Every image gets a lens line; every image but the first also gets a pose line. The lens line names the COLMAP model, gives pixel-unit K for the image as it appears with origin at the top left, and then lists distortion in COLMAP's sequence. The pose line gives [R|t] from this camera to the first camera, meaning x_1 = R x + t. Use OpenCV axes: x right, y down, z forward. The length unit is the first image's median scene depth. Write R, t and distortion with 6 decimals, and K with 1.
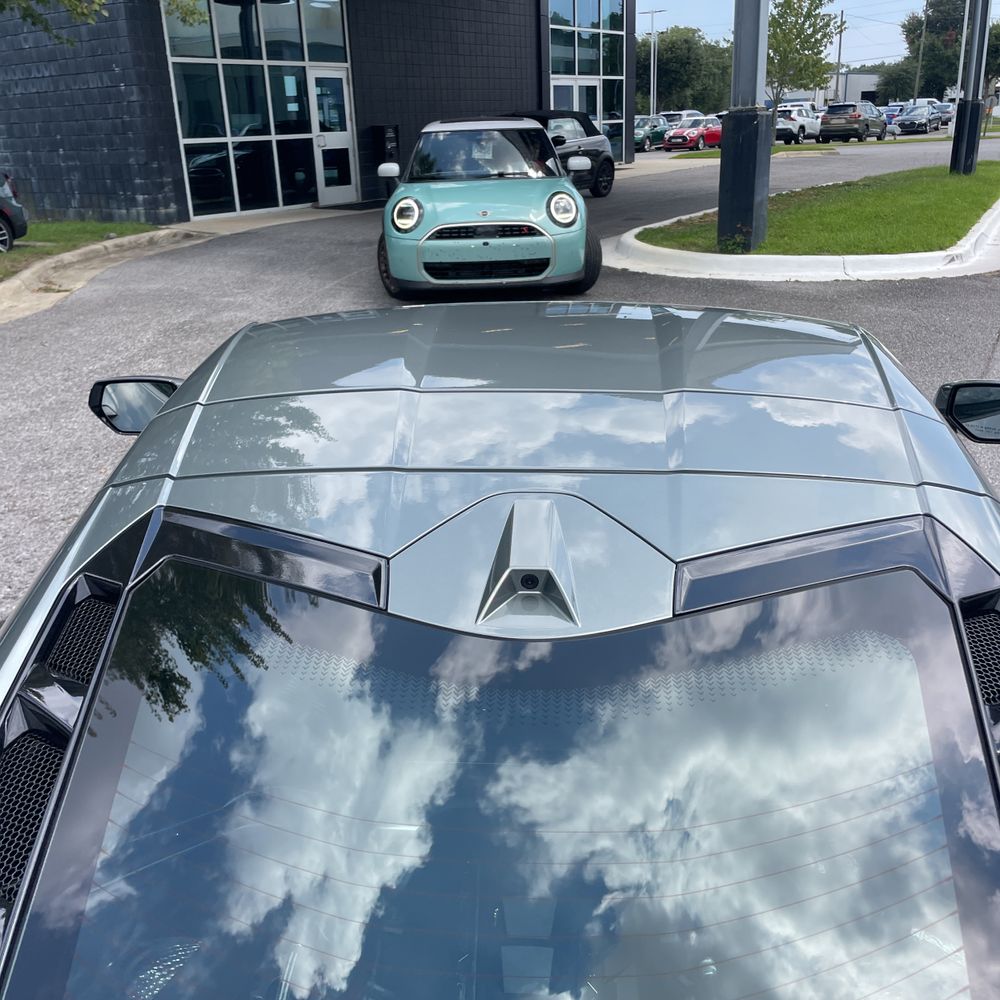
lens RADIAL K [[1028.0, 0, 504.0], [0, 1028.0, 497.6], [0, 0, 1]] dist [0.024903, 0.000000]
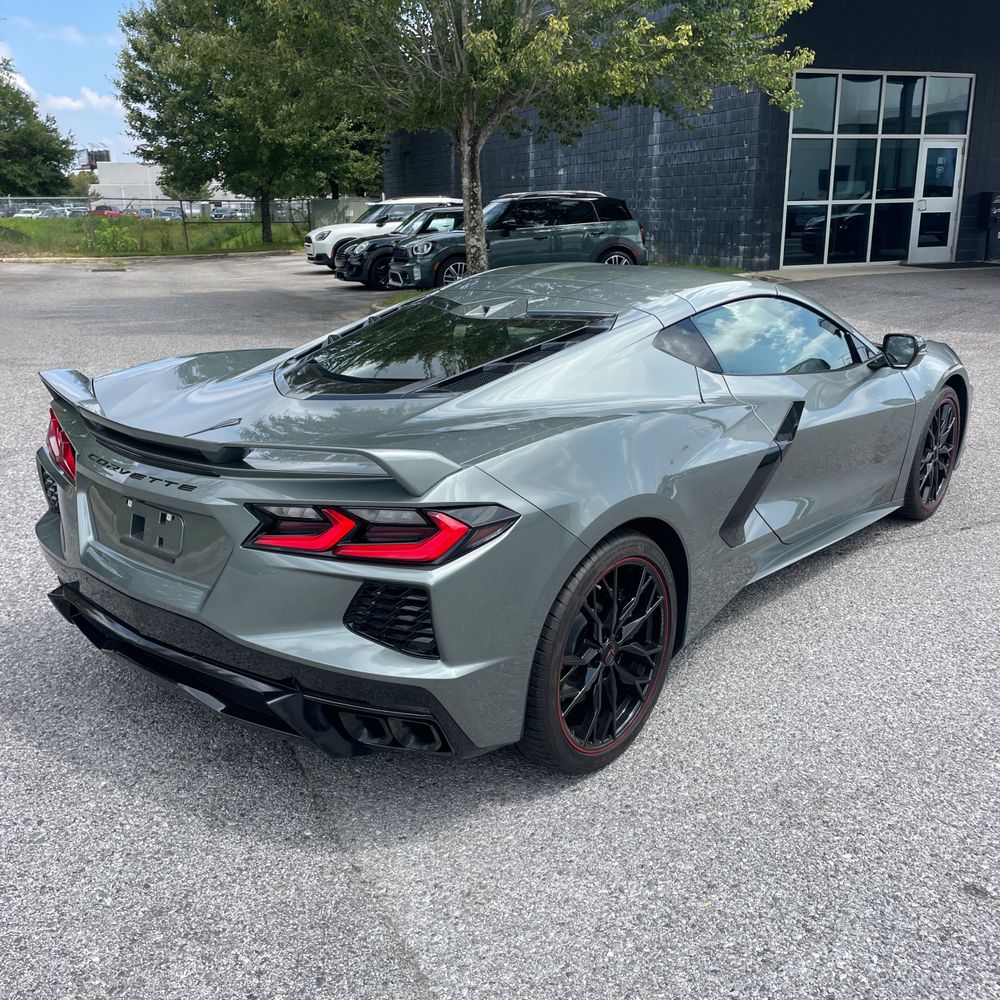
lens RADIAL K [[1028.0, 0, 503.5], [0, 1028.0, 507.0], [0, 0, 1]] dist [0.024903, 0.000000]
pose [[0.808666, 0.188529, -0.557241, 0.142972], [-0.215704, 0.976306, 0.017281, 0.043299], [0.547295, 0.106225, 0.830171, -0.118824]]
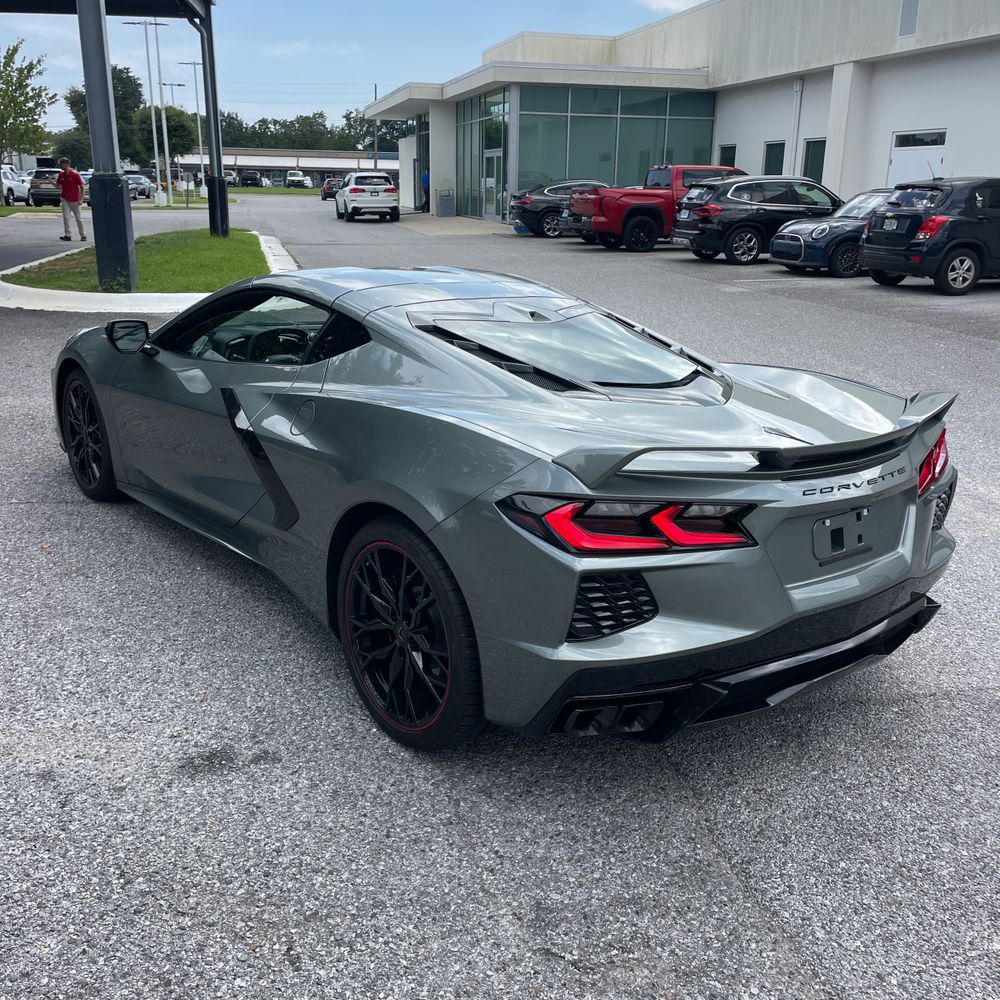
lens RADIAL K [[1028.0, 0, 488.3], [0, 1028.0, 505.6], [0, 0, 1]] dist [0.024903, 0.000000]
pose [[0.749810, -0.151275, 0.644128, -0.169165], [0.184739, 0.982662, 0.015731, 0.043177], [-0.635339, 0.107201, 0.764756, -0.106270]]
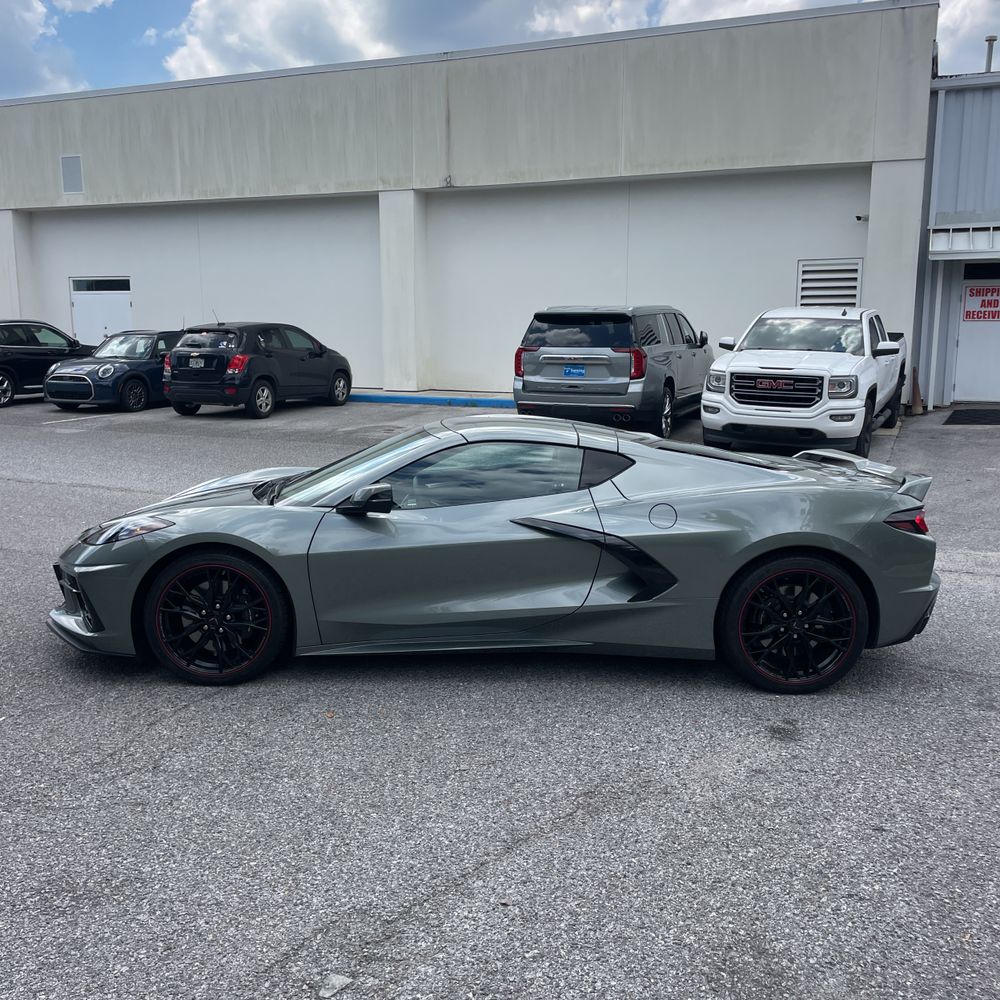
lens RADIAL K [[1028.0, 0, 528.7], [0, 1028.0, 502.3], [0, 0, 1]] dist [0.024903, 0.000000]
pose [[-0.096505, -0.133230, 0.986375, -0.361089], [0.335851, 0.928522, 0.158275, -0.046292], [-0.936958, 0.346549, -0.044862, 0.131962]]
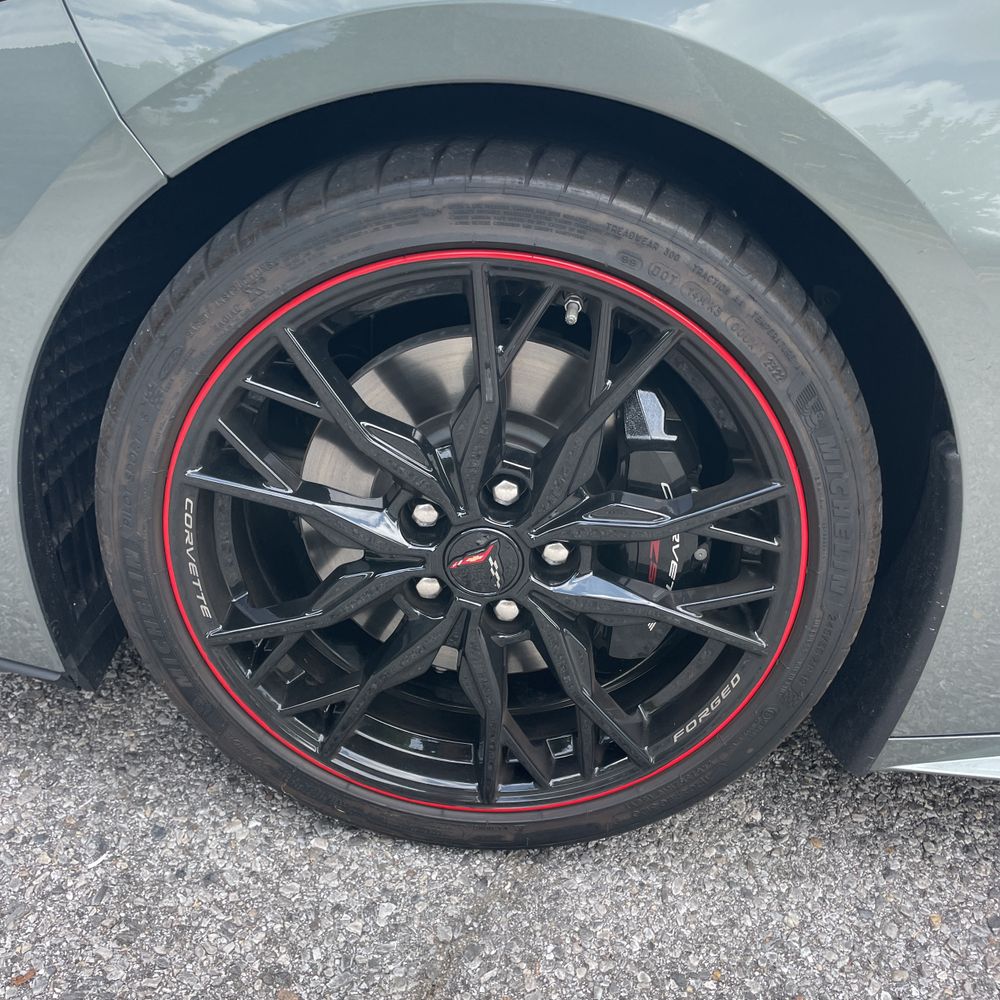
lens RADIAL K [[1028.0, 0, 483.6], [0, 1028.0, 521.8], [0, 0, 1]] dist [0.024903, 0.000000]
pose [[0.012140, -0.459213, 0.888243, -0.100741], [0.266356, 0.857699, 0.439782, -0.022561], [-0.963798, 0.231250, 0.132727, 0.210448]]
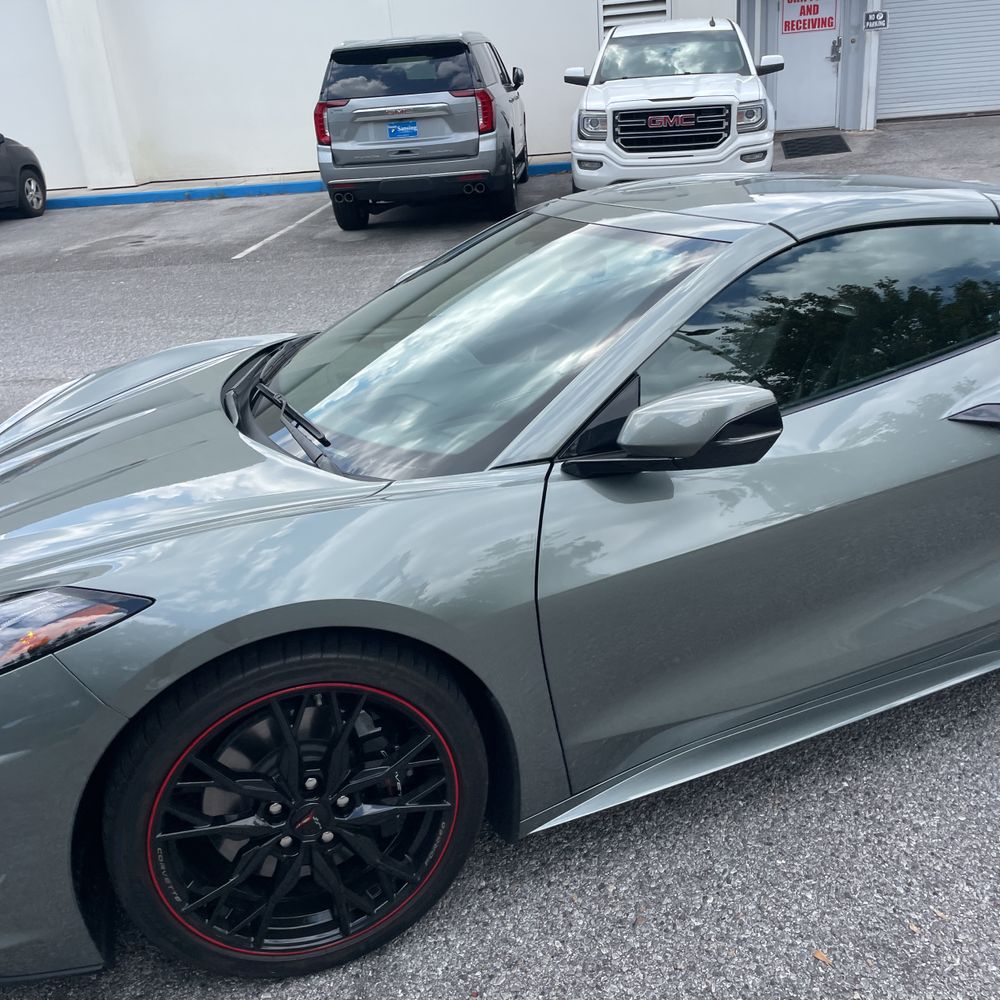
lens RADIAL K [[1028.0, 0, 525.9], [0, 1028.0, 496.9], [0, 0, 1]] dist [0.024903, 0.000000]
pose [[-0.389052, -0.285029, 0.876012, -0.151316], [0.394518, 0.807763, 0.438035, -0.065493], [-0.832463, 0.516021, -0.201812, 0.203124]]
